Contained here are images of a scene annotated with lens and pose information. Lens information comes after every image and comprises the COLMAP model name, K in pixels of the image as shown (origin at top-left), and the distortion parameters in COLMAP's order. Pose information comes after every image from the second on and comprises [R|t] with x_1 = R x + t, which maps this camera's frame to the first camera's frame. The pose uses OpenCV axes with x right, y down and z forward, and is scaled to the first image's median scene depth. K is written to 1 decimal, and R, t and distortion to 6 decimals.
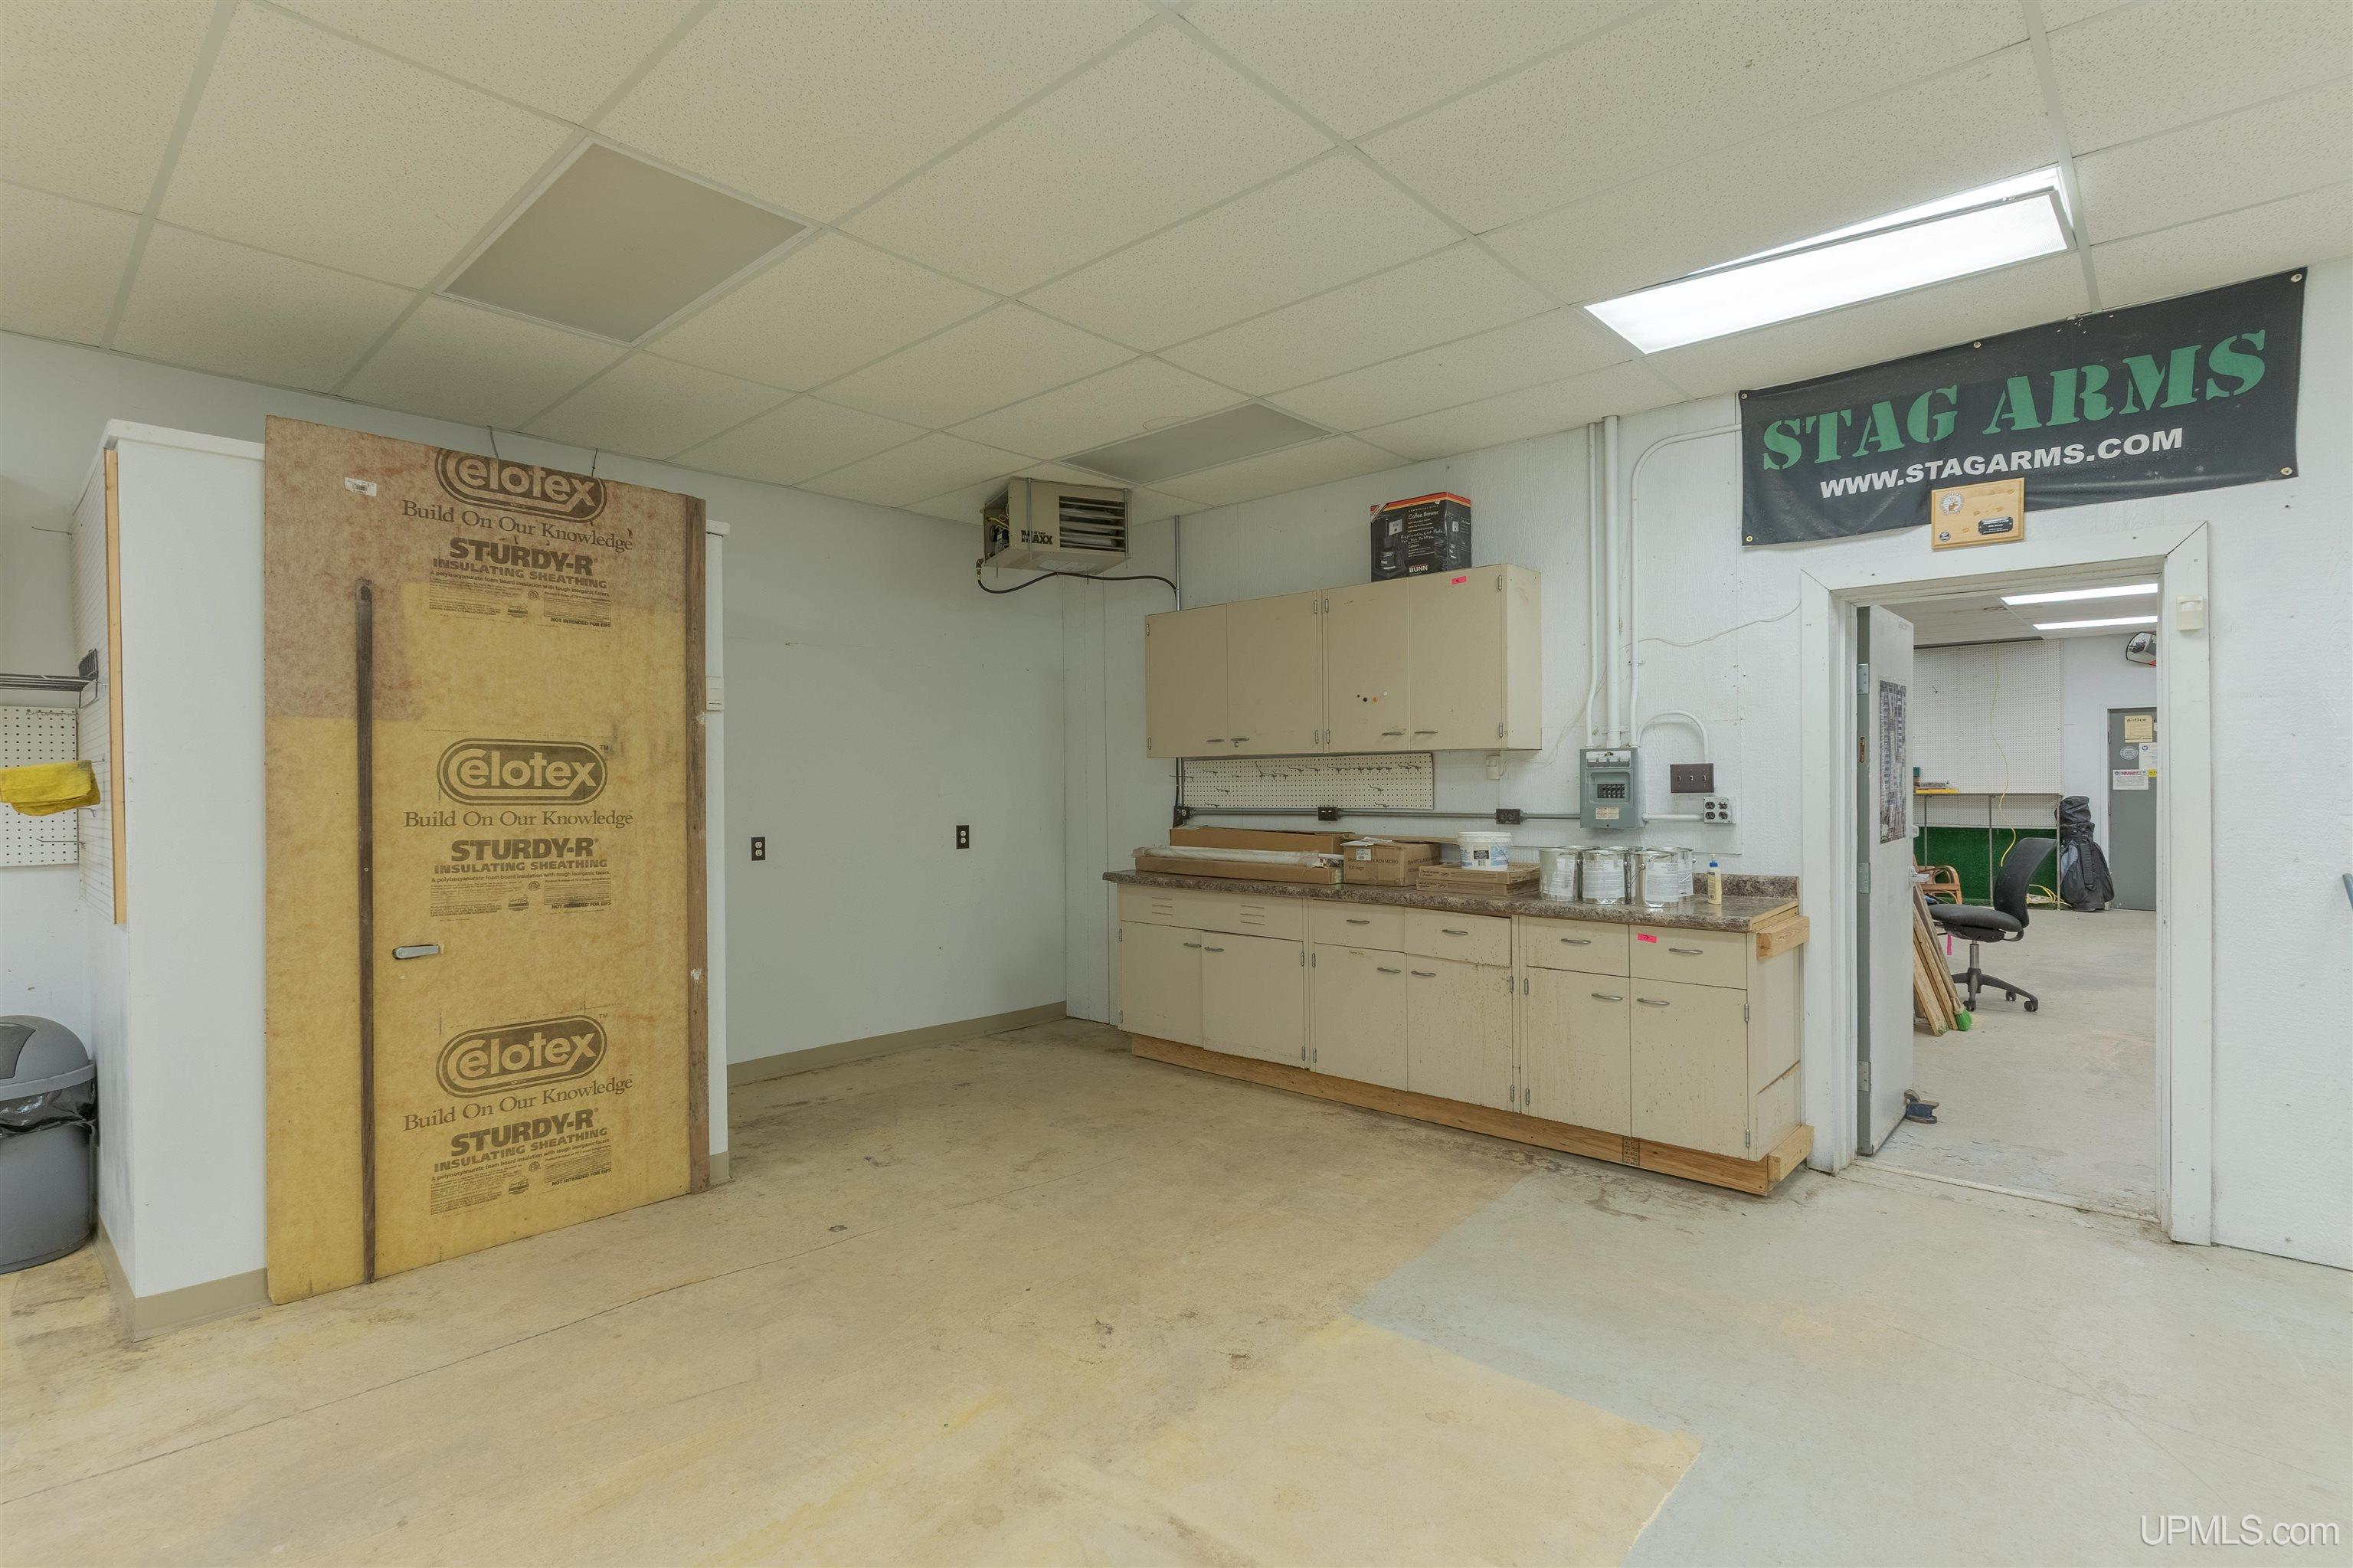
lens RADIAL K [[1123.7, 0, 1176.5], [0, 1123.7, 784.0], [0, 0, 1]] dist [0.002691, 0.000405]
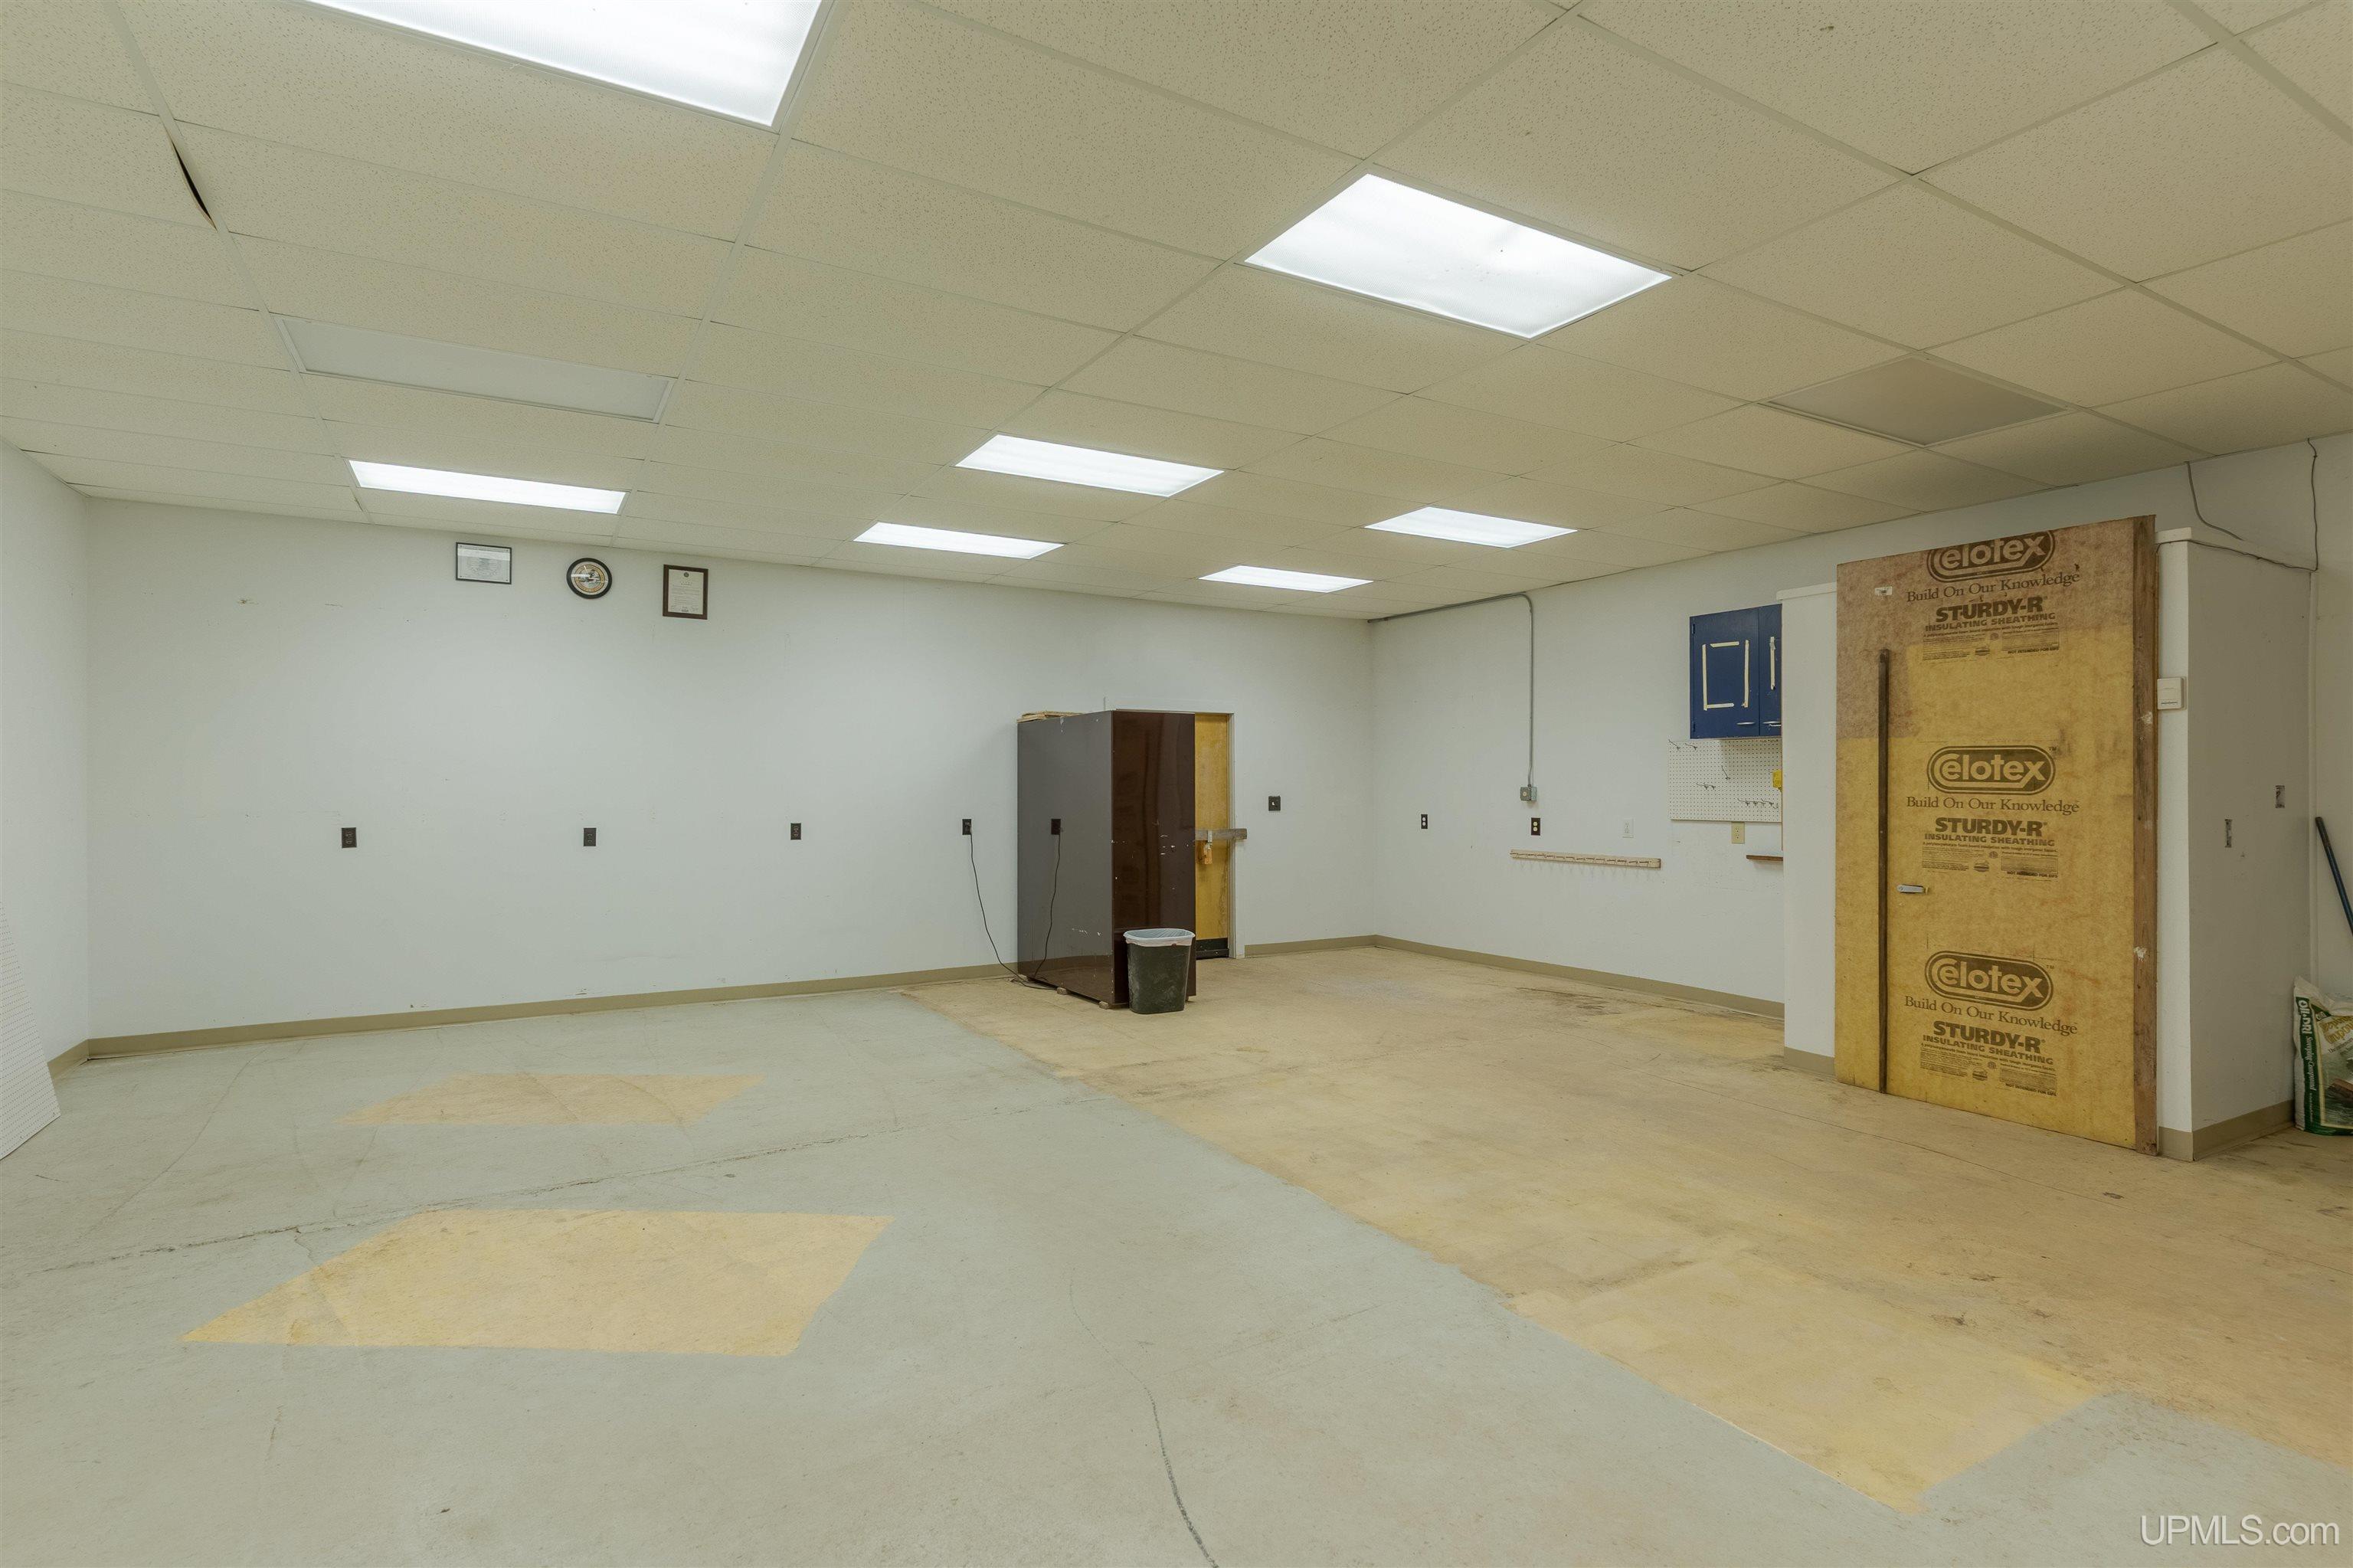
lens RADIAL K [[1161.5, 0, 1176.5], [0, 1161.5, 784.0], [0, 0, 1]] dist [0.000514, 0.000116]
pose [[-0.303053, 0.004284, -0.952964, 1.043847], [-0.001468, 0.999987, 0.004962, 0.001218], [0.952973, 0.002903, -0.303042, 0.500081]]
